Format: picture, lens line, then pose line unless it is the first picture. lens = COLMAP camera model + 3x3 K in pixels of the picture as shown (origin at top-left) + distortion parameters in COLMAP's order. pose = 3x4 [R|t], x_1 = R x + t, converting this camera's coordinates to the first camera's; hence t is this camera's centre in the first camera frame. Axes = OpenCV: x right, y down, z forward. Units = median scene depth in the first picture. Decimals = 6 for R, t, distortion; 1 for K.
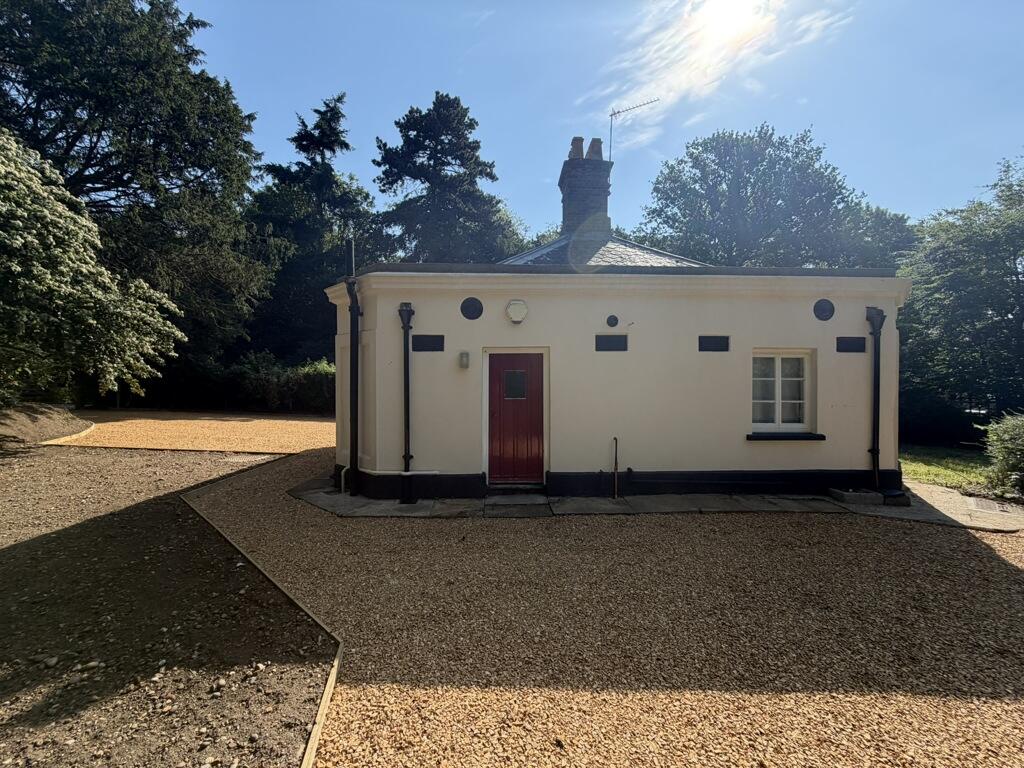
lens RADIAL K [[409.3, 0, 512.0], [0, 409.3, 384.0], [0, 0, 1]] dist [0.001091, 0.000115]
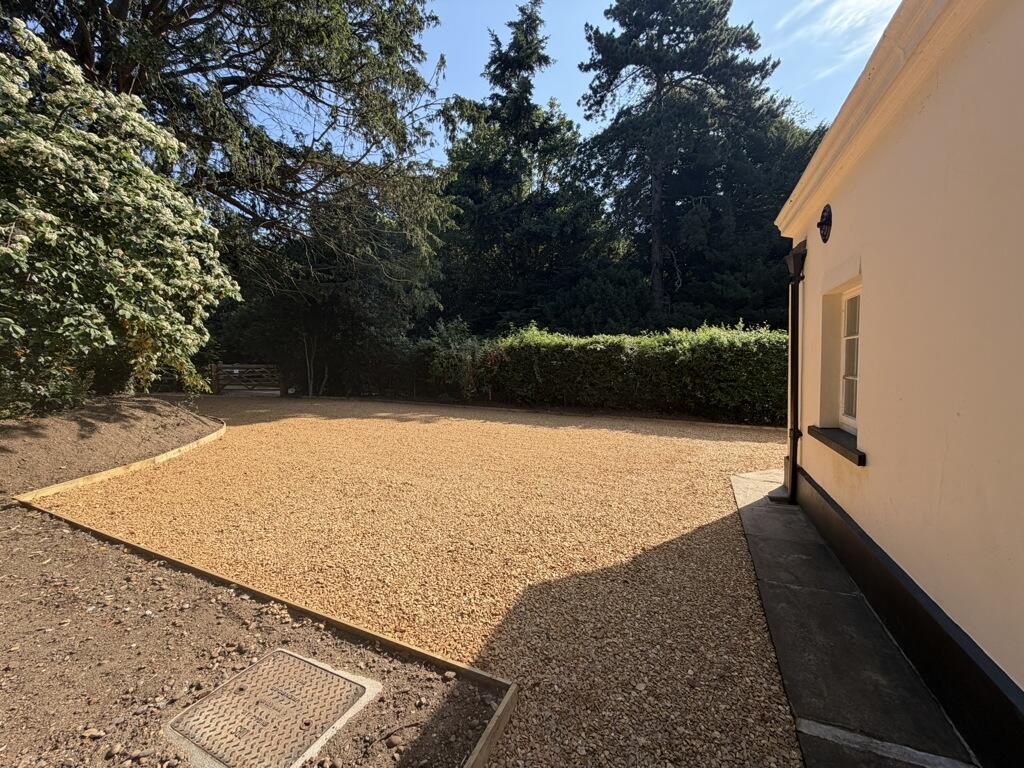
lens RADIAL K [[409.3, 0, 512.0], [0, 409.3, 384.0], [0, 0, 1]] dist [0.001091, 0.000115]
pose [[0.898395, -0.002531, -0.439182, -0.121805], [0.025719, 0.998571, 0.046855, 0.002116], [0.438436, -0.053389, 0.897175, 0.237658]]
